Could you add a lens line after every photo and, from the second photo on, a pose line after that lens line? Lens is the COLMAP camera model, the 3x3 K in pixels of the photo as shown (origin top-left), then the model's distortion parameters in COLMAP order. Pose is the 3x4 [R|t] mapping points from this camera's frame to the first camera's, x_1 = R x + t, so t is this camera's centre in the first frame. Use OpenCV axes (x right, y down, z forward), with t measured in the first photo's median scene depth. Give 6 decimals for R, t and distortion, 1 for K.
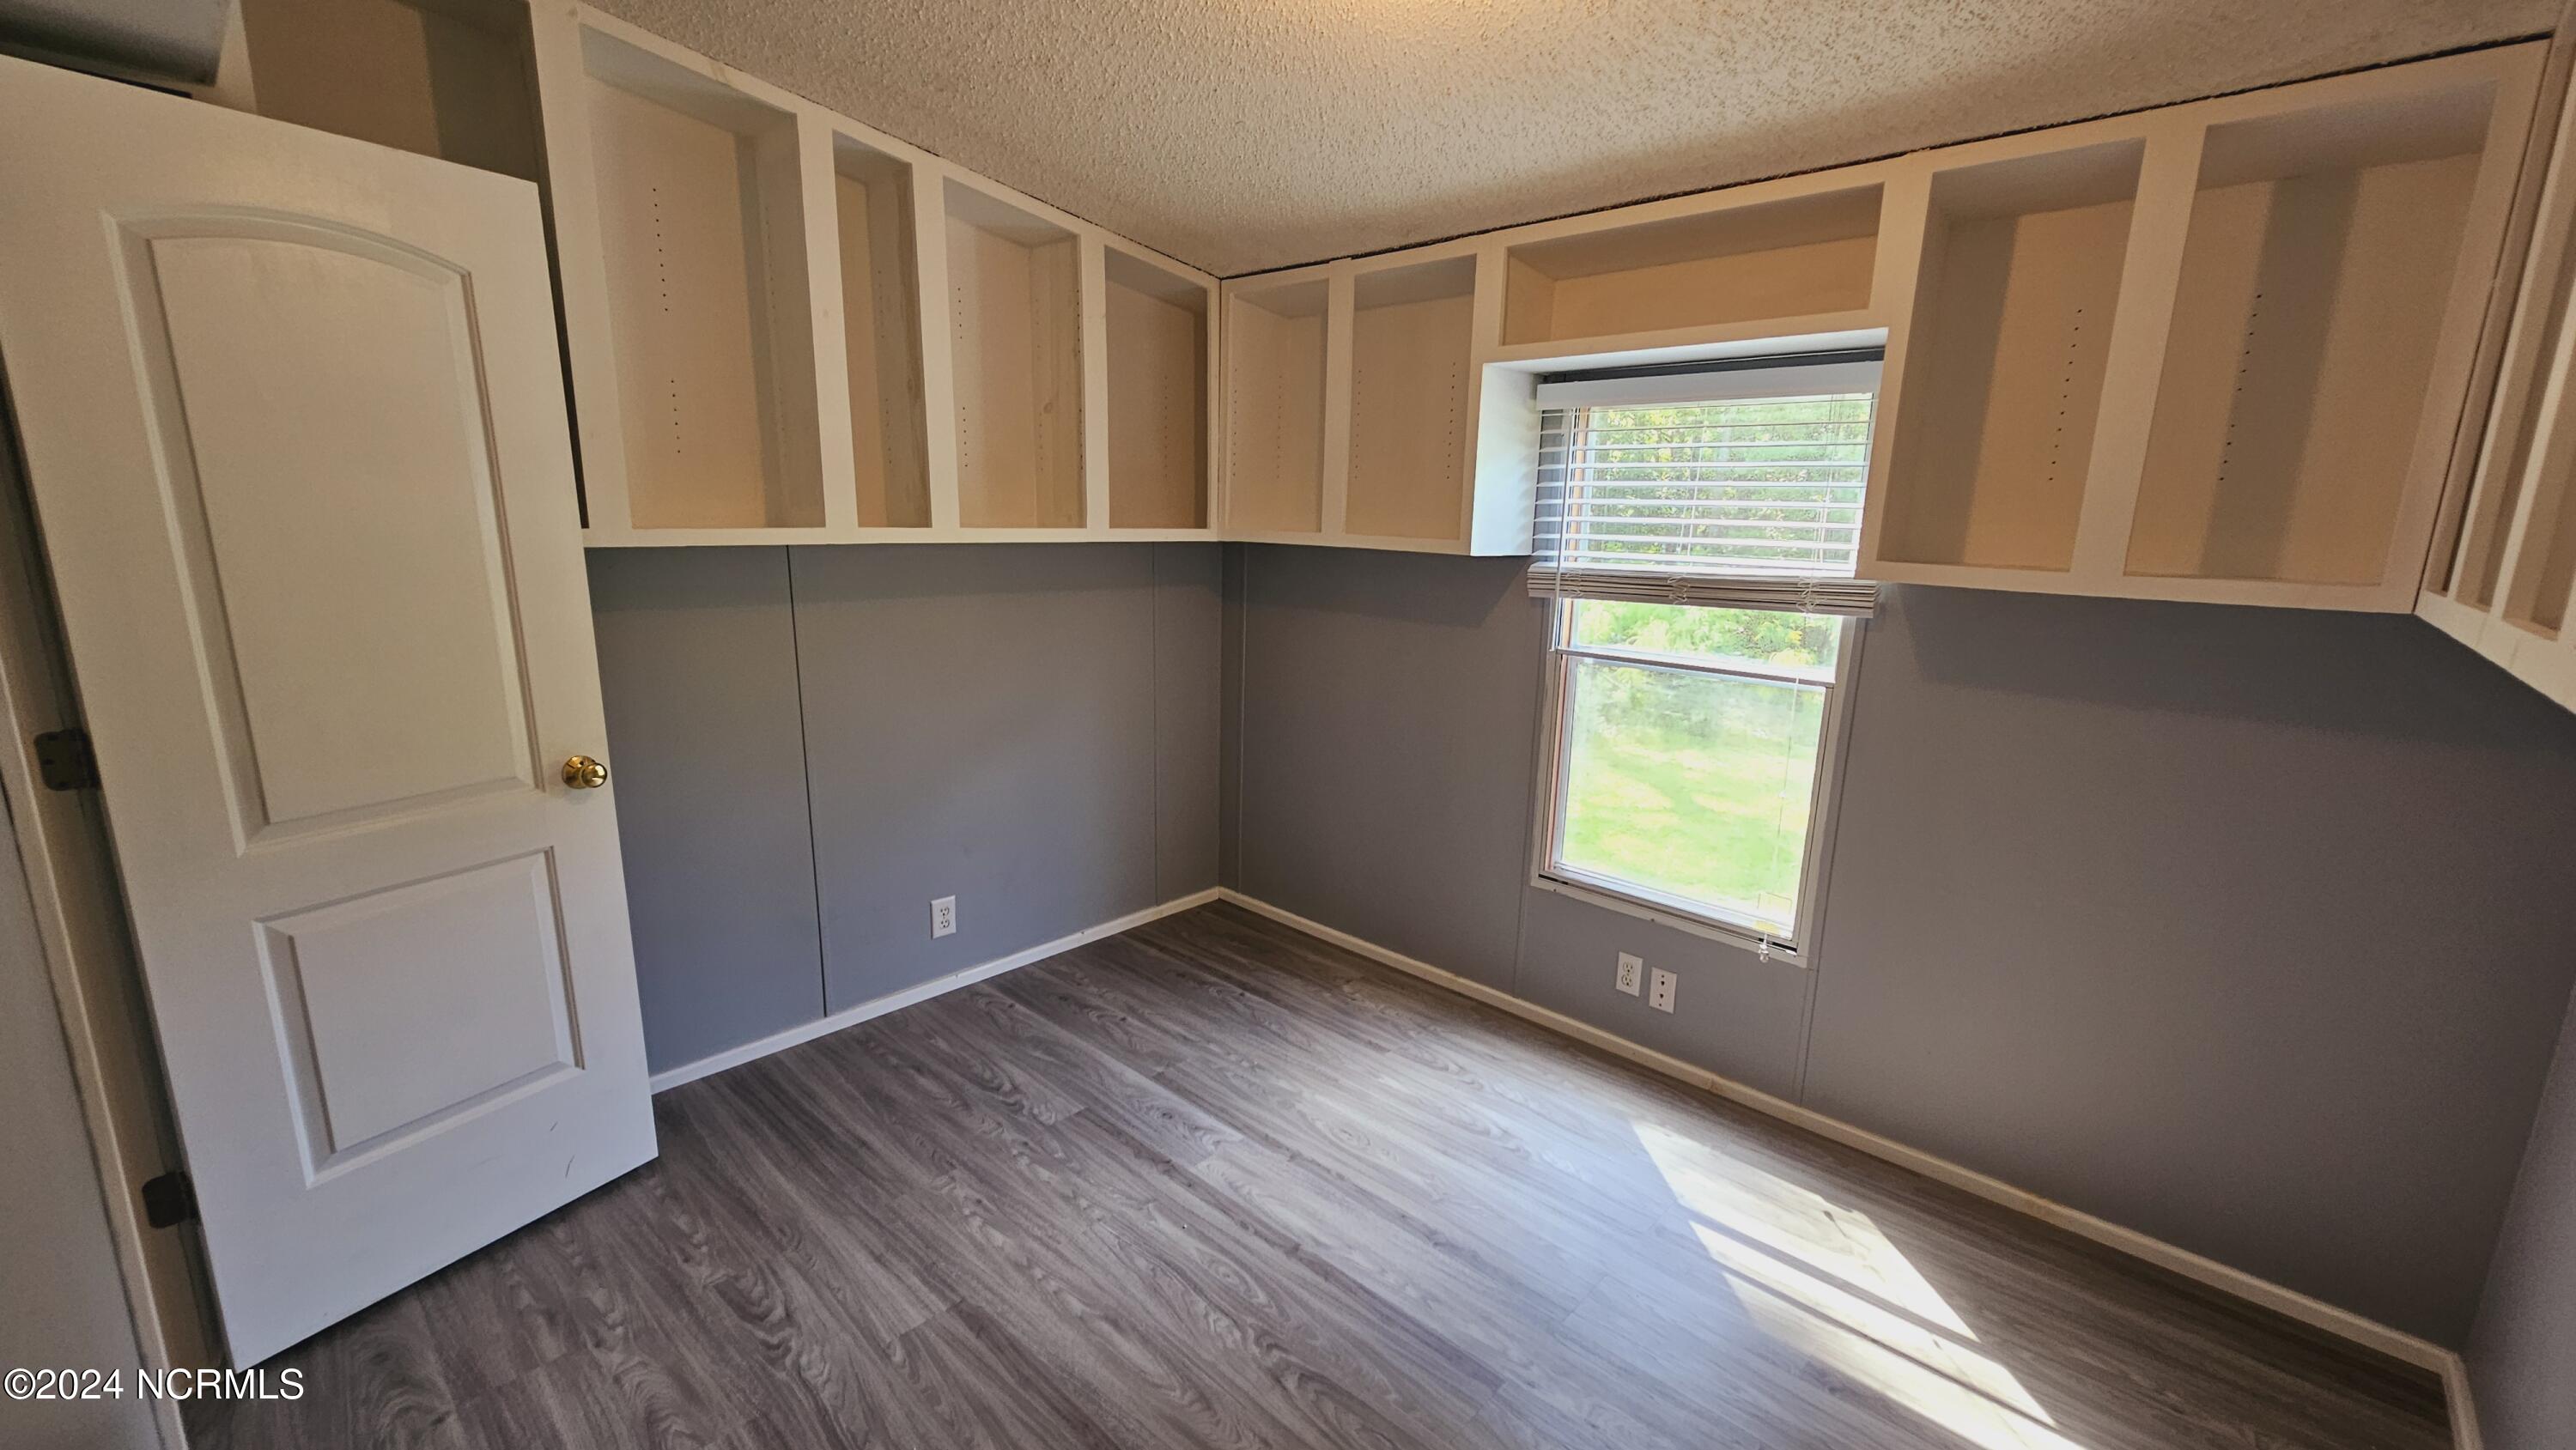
lens RADIAL K [[1055.8, 0, 1290.2], [0, 1055.8, 734.2], [0, 0, 1]] dist [0.002970, 0.000430]
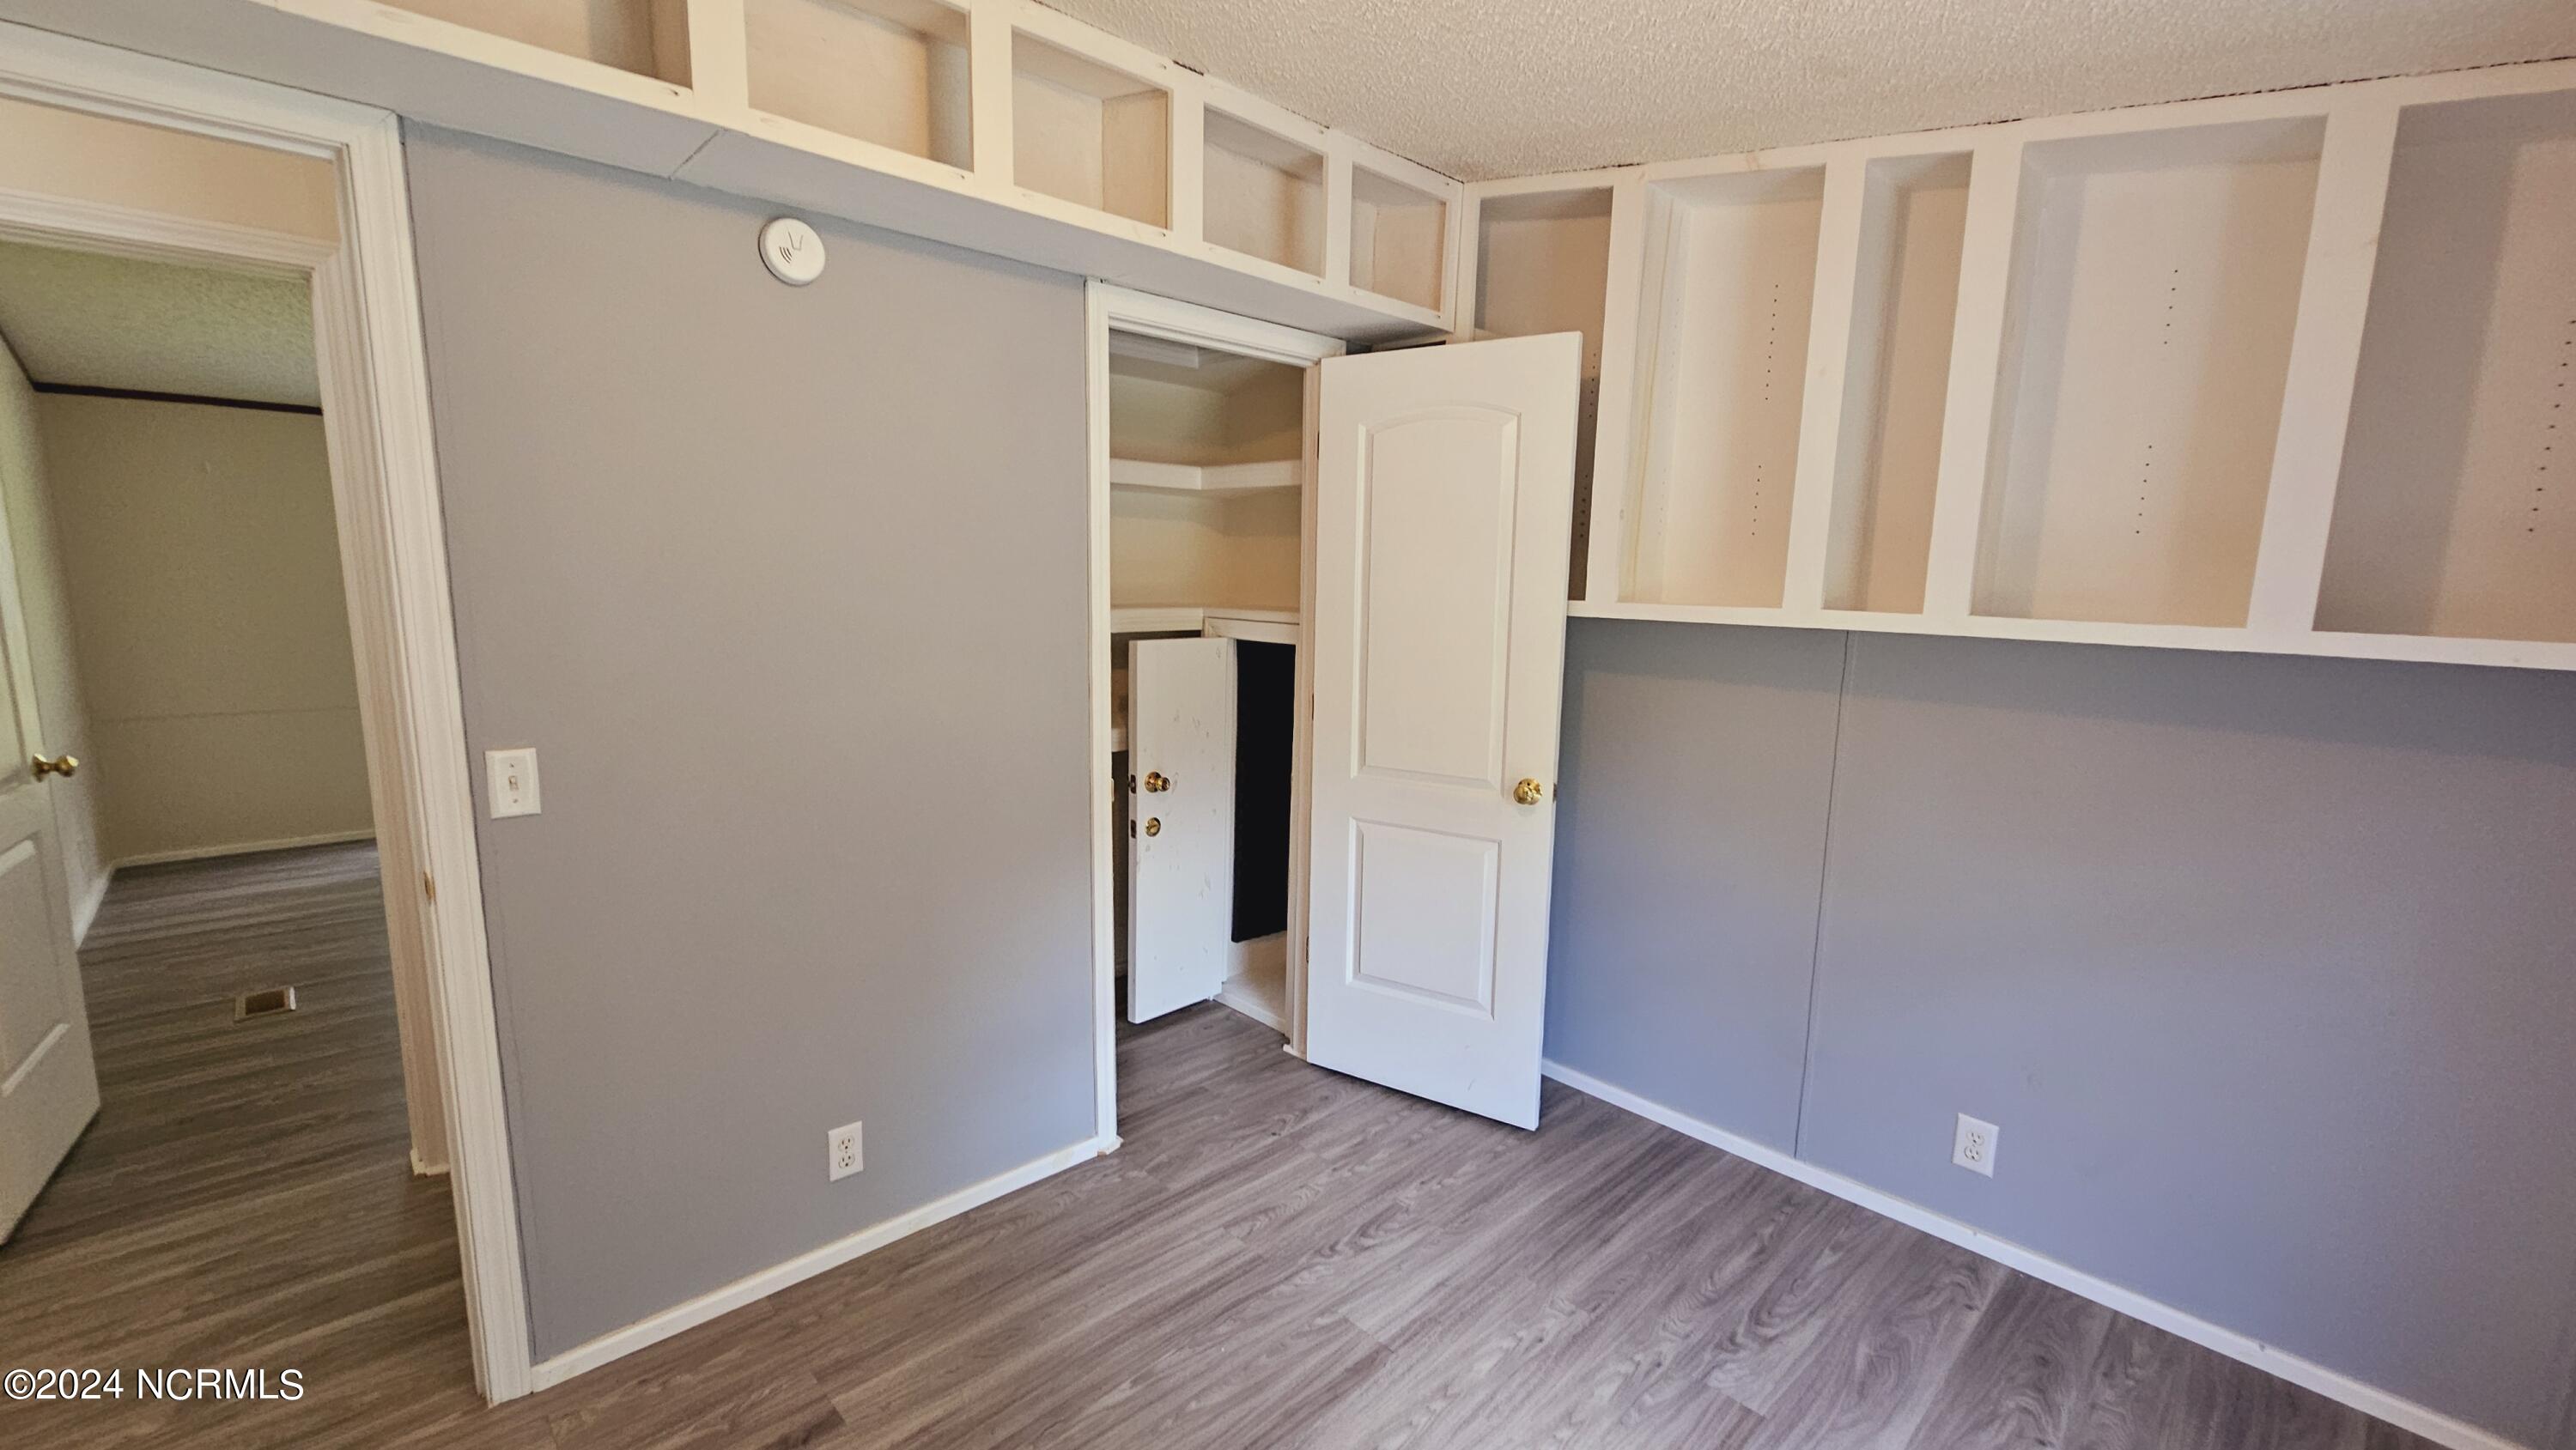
lens RADIAL K [[1055.8, 0, 1290.2], [0, 1055.8, 734.2], [0, 0, 1]] dist [0.002970, 0.000430]
pose [[-0.057252, 0.134171, -0.989303, 0.531700], [-0.228697, 0.962816, 0.143814, -0.134379], [0.971813, 0.234485, -0.024439, 0.682165]]
